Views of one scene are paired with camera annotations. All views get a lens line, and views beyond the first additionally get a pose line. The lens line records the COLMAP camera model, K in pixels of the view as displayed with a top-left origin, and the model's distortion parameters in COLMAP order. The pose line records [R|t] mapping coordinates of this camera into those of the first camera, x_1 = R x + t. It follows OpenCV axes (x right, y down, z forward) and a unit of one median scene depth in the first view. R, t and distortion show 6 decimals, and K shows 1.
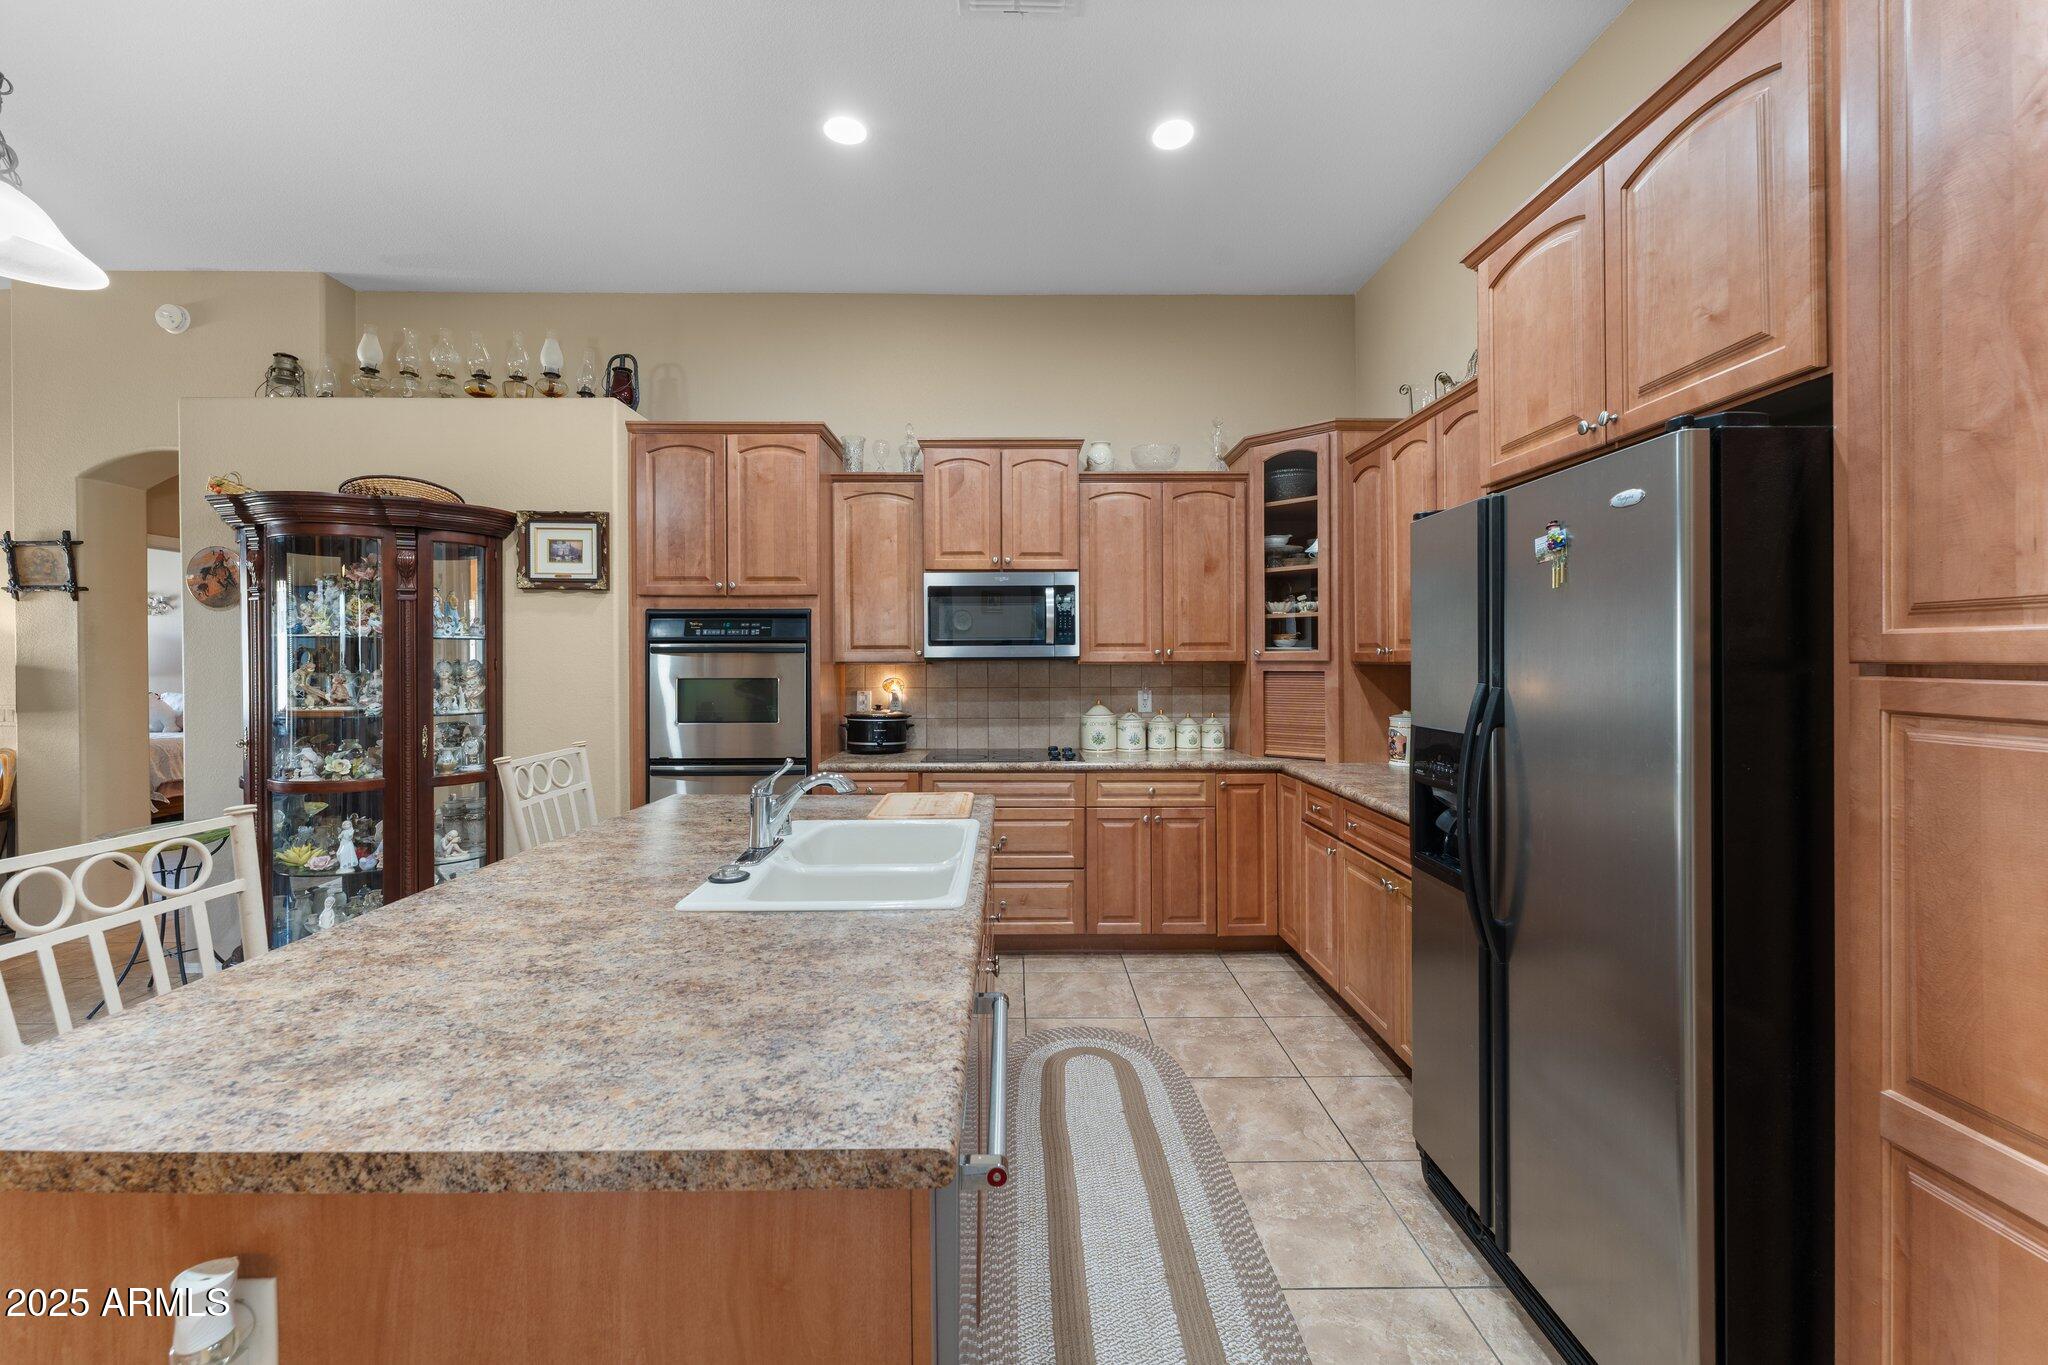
lens RADIAL K [[822.0, 0, 1021.1], [0, 822.0, 659.8], [0, 0, 1]] dist [0.000759, -0.000393]
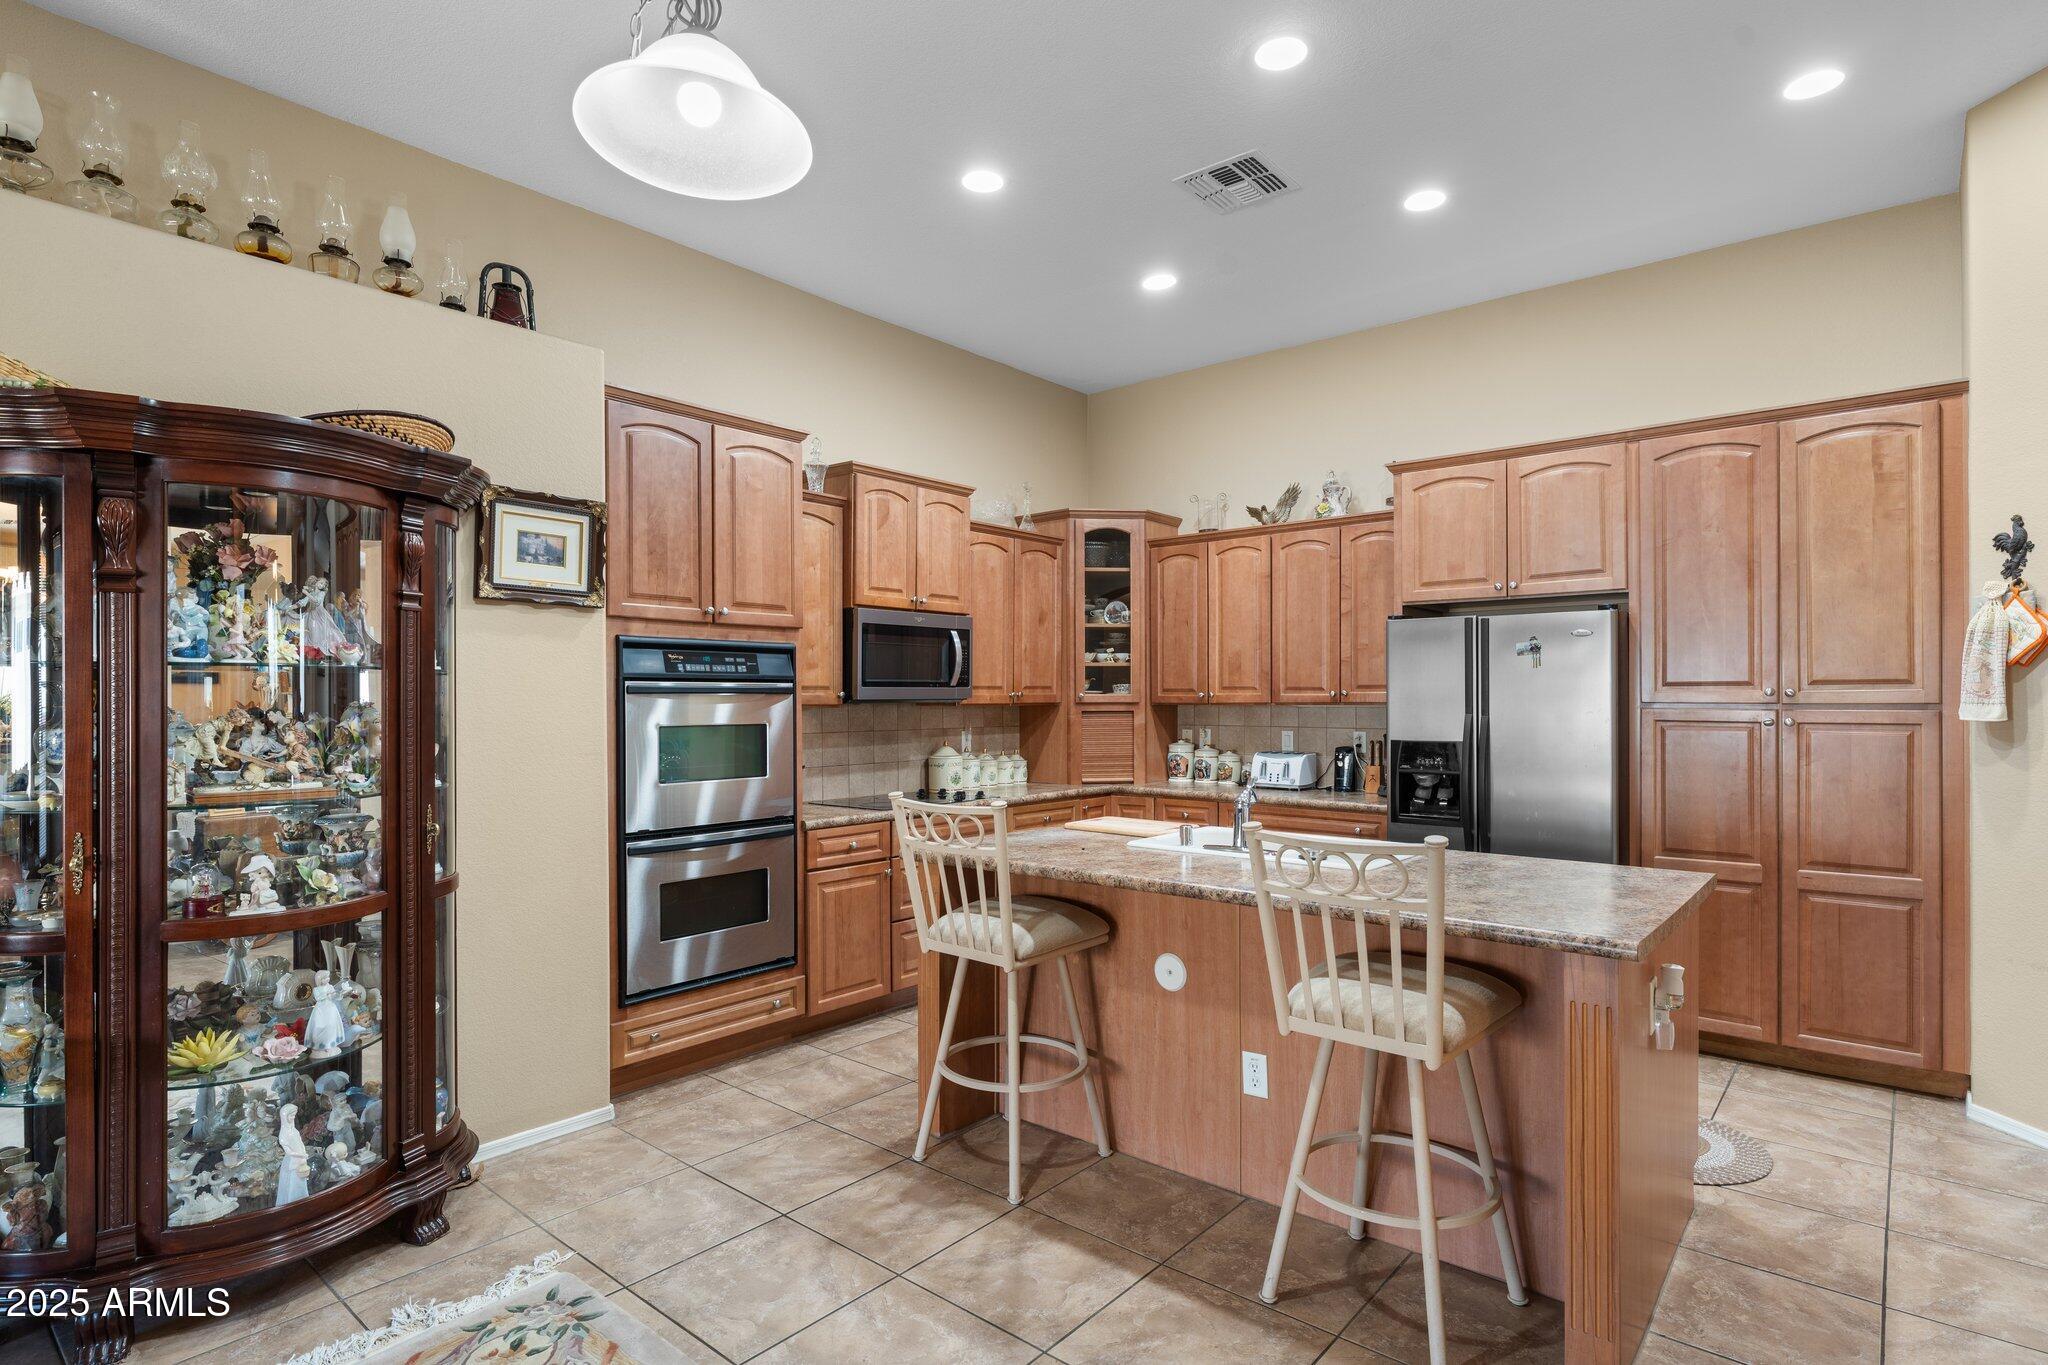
lens RADIAL K [[1040.6, 0, 1026.1], [0, 1040.6, 697.5], [0, 0, 1]] dist [0.000414, -0.006451]
pose [[0.650877, 0.001159, 0.759182, -0.934694], [0.000750, 0.999997, -0.002170, -0.002490], [-0.759182, 0.001982, 0.650875, 0.100784]]
